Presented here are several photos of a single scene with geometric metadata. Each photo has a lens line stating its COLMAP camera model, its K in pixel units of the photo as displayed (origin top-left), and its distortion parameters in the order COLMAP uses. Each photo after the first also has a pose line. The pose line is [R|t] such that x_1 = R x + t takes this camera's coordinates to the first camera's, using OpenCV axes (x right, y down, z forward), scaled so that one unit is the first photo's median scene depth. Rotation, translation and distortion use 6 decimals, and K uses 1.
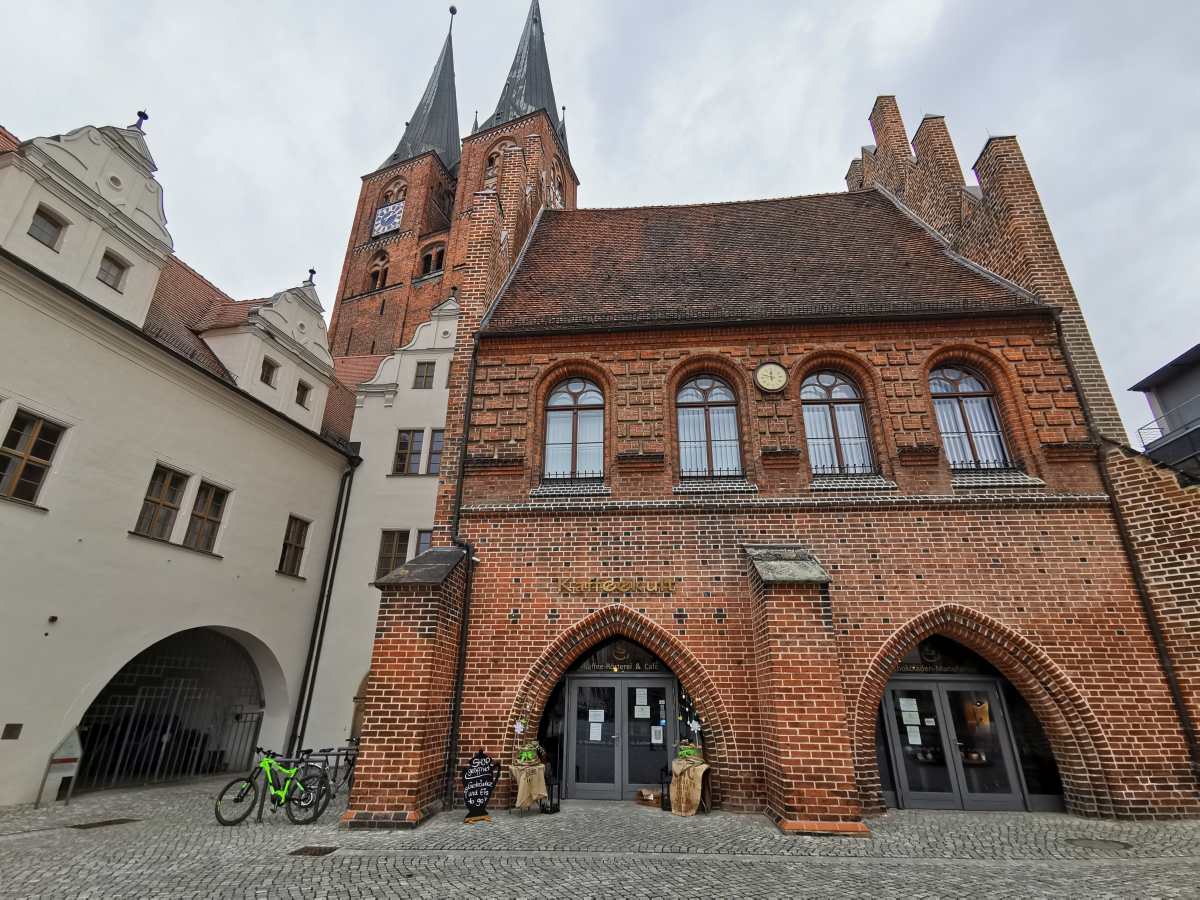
lens RADIAL K [[579.8, 0, 600.0], [0, 579.8, 450.0], [0, 0, 1]] dist [0.027823, -0.020632]
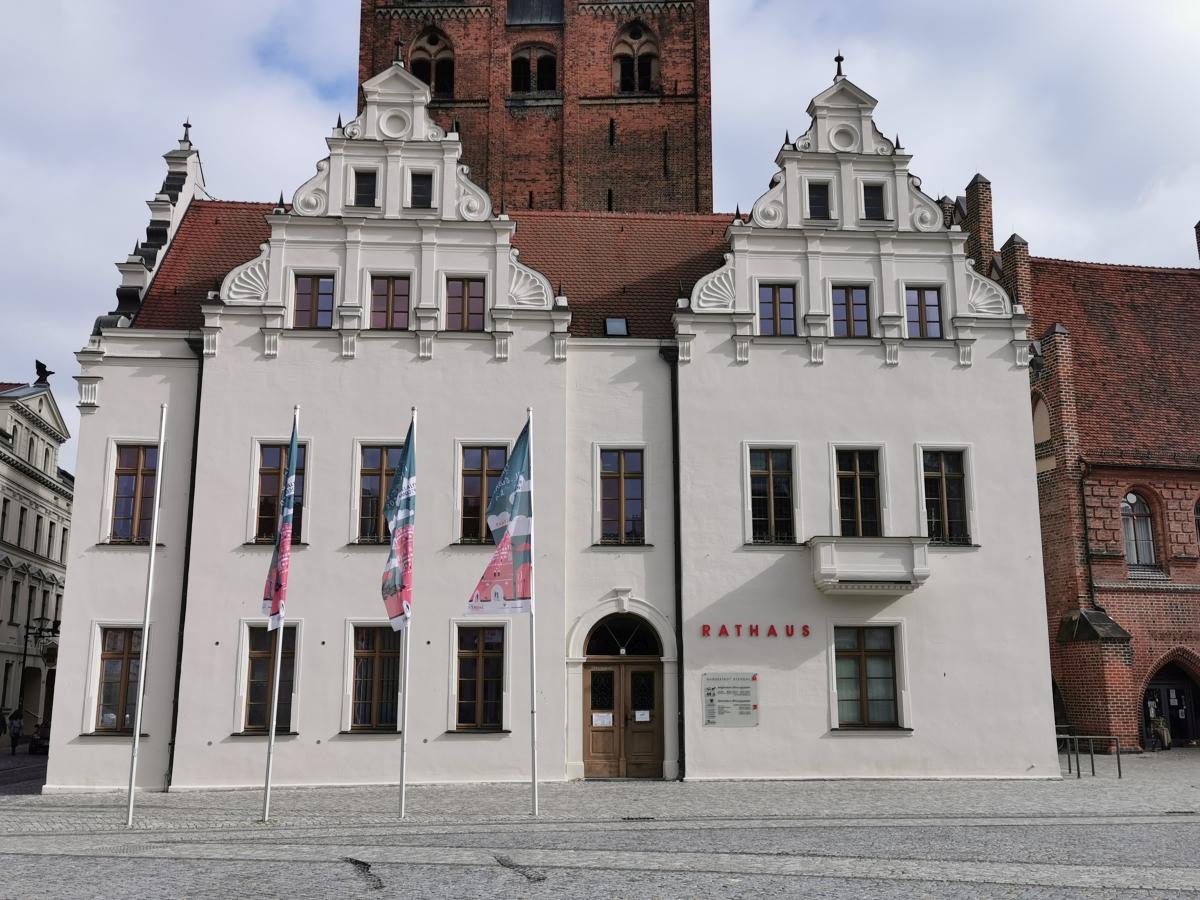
lens RADIAL K [[1242.5, 0, 605.6], [0, 1242.5, 420.6], [0, 0, 1]] dist [0.040485, 0.032923]
pose [[0.938458, 0.059184, 0.340284, -2.962377], [-0.123437, 0.977614, 0.170392, -0.841002], [-0.322582, -0.201910, 0.924756, -1.841820]]
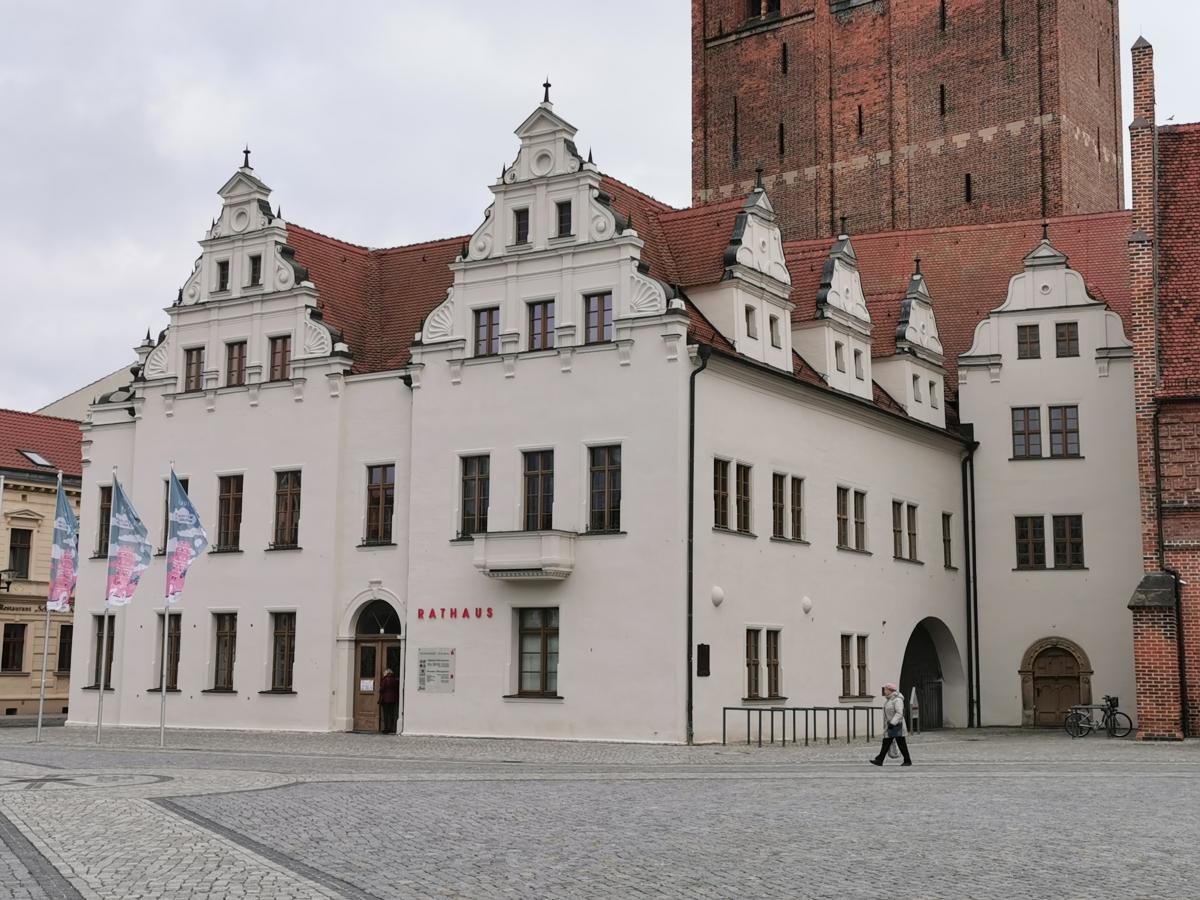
lens RADIAL K [[1633.0, 0, 600.4], [0, 1633.0, 418.7], [0, 0, 1]] dist [0.039275, -0.040747]
pose [[0.958865, -0.046813, -0.279976, -0.450632], [0.115906, 0.964910, 0.235617, -1.344200], [0.259122, -0.258376, 0.930644, -3.077017]]
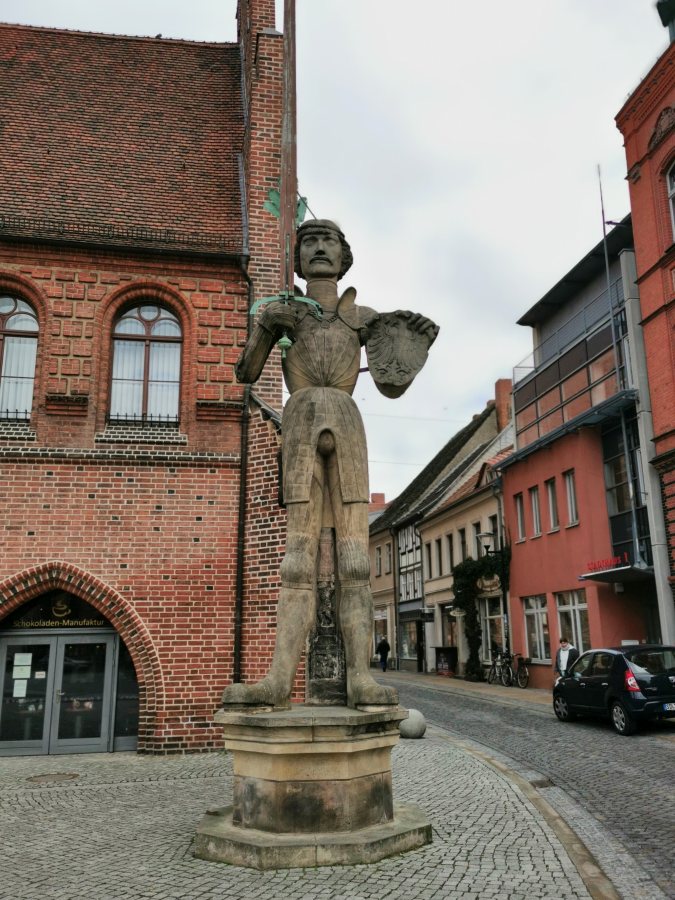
lens RADIAL K [[776.2, 0, 337.5], [0, 776.2, 450.0], [0, 0, 1]] dist [0.048127, 0.007386]
pose [[0.961093, 0.038396, 0.273544, 0.636872], [-0.085253, 0.983179, 0.161529, -0.161418], [-0.262741, -0.178564, 0.948199, -0.316844]]
